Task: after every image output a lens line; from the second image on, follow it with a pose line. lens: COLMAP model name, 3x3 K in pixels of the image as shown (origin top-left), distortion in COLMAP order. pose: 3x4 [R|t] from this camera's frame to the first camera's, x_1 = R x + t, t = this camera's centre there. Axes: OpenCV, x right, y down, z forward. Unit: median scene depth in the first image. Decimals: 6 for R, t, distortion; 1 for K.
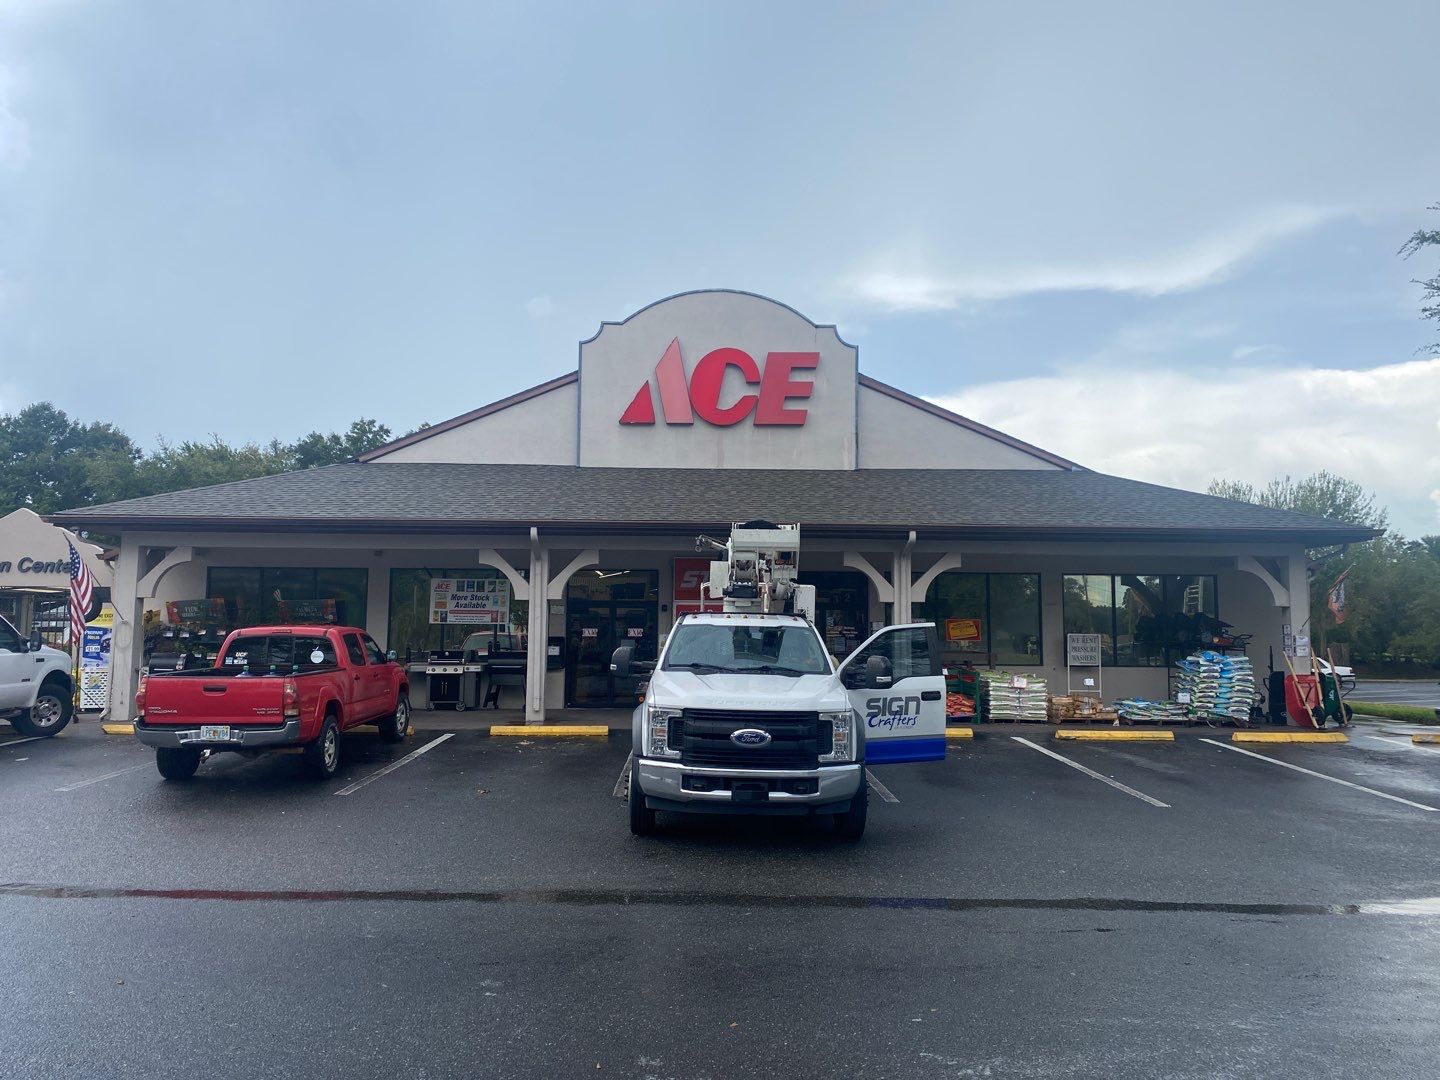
lens RADIAL K [[1107.8, 0, 714.5], [0, 1107.8, 529.4], [0, 0, 1]] dist [0.037183, -0.034522]
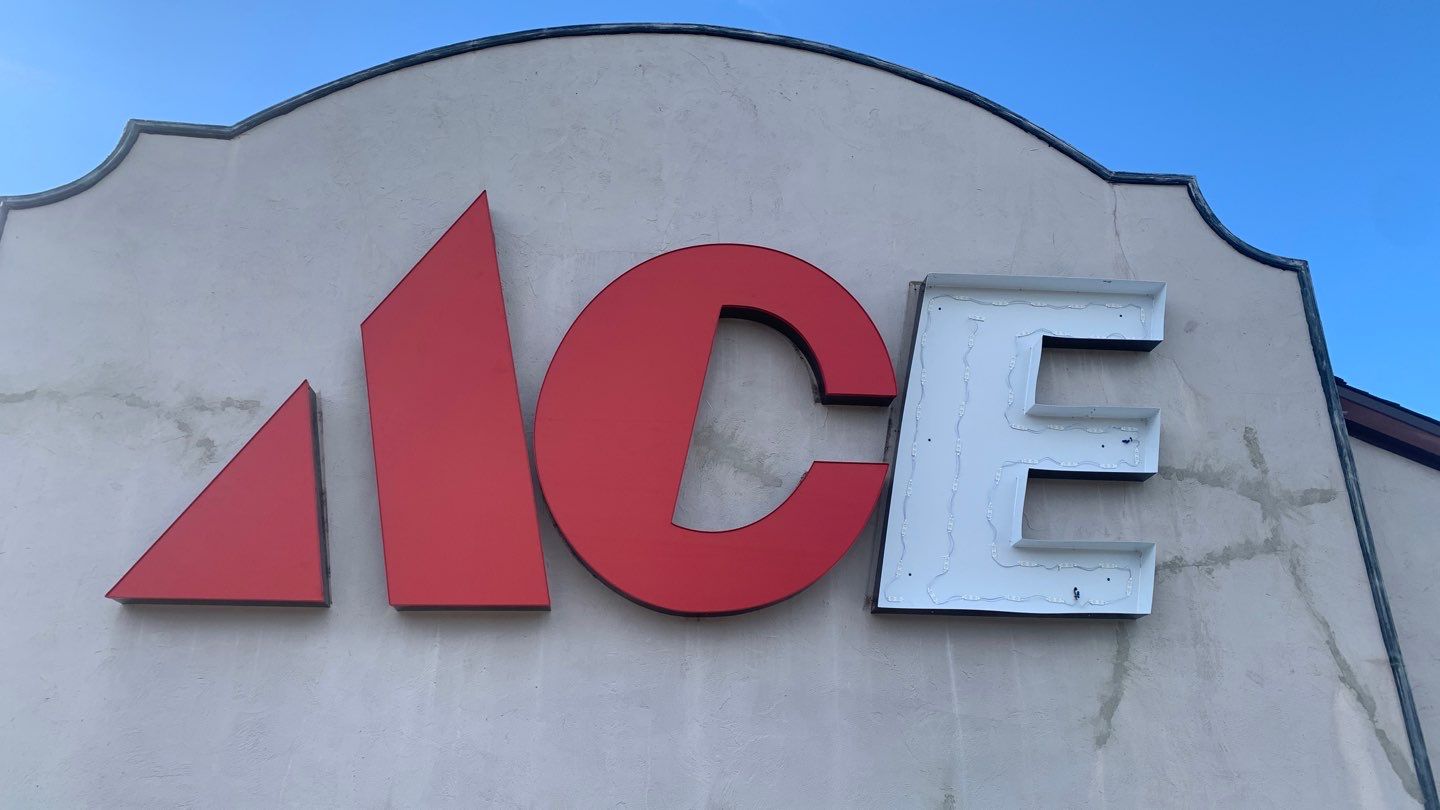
lens RADIAL K [[1110.1, 0, 707.2], [0, 1110.1, 397.5], [0, 0, 1]] dist [0.062726, -0.075117]
pose [[0.997757, 0.018424, 0.064349, -0.004718], [0.001699, 0.954091, -0.299512, -0.073152], [-0.066913, 0.298950, 0.951920, 0.817538]]
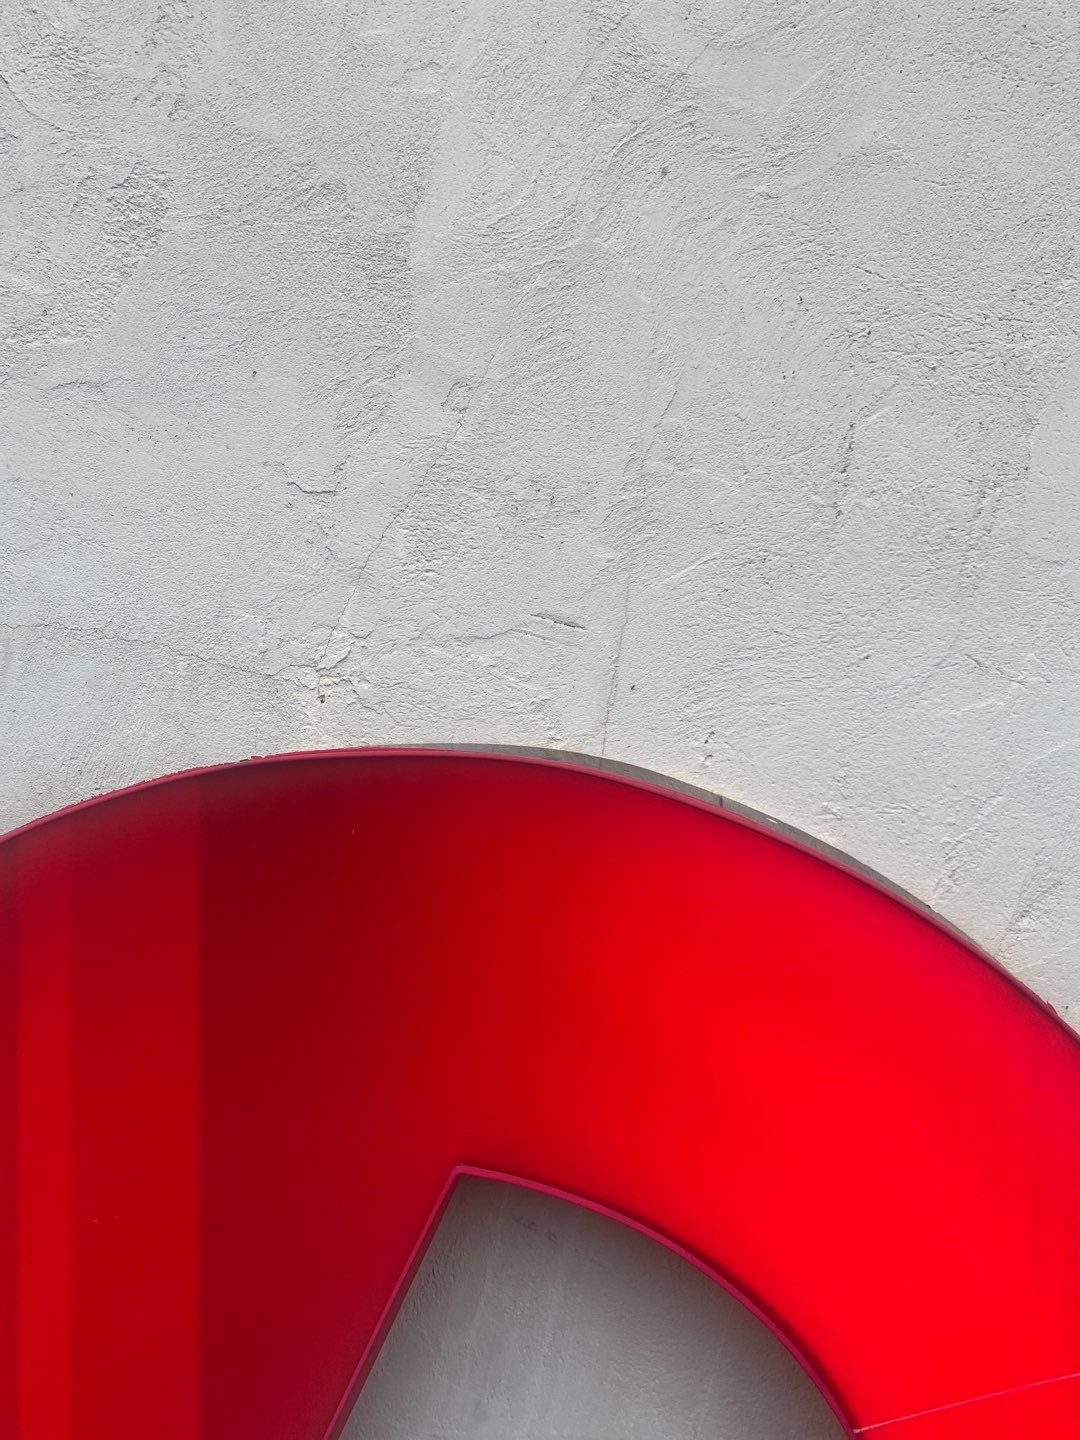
lens RADIAL K [[1107.8, 0, 544.9], [0, 1107.8, 718.4], [0, 0, 1]] dist [0.037183, -0.034522]
pose [[0.963376, 0.224219, -0.147080, 0.015368], [-0.206459, 0.970211, 0.126745, -0.171762], [0.171117, -0.091737, 0.980971, 0.975452]]
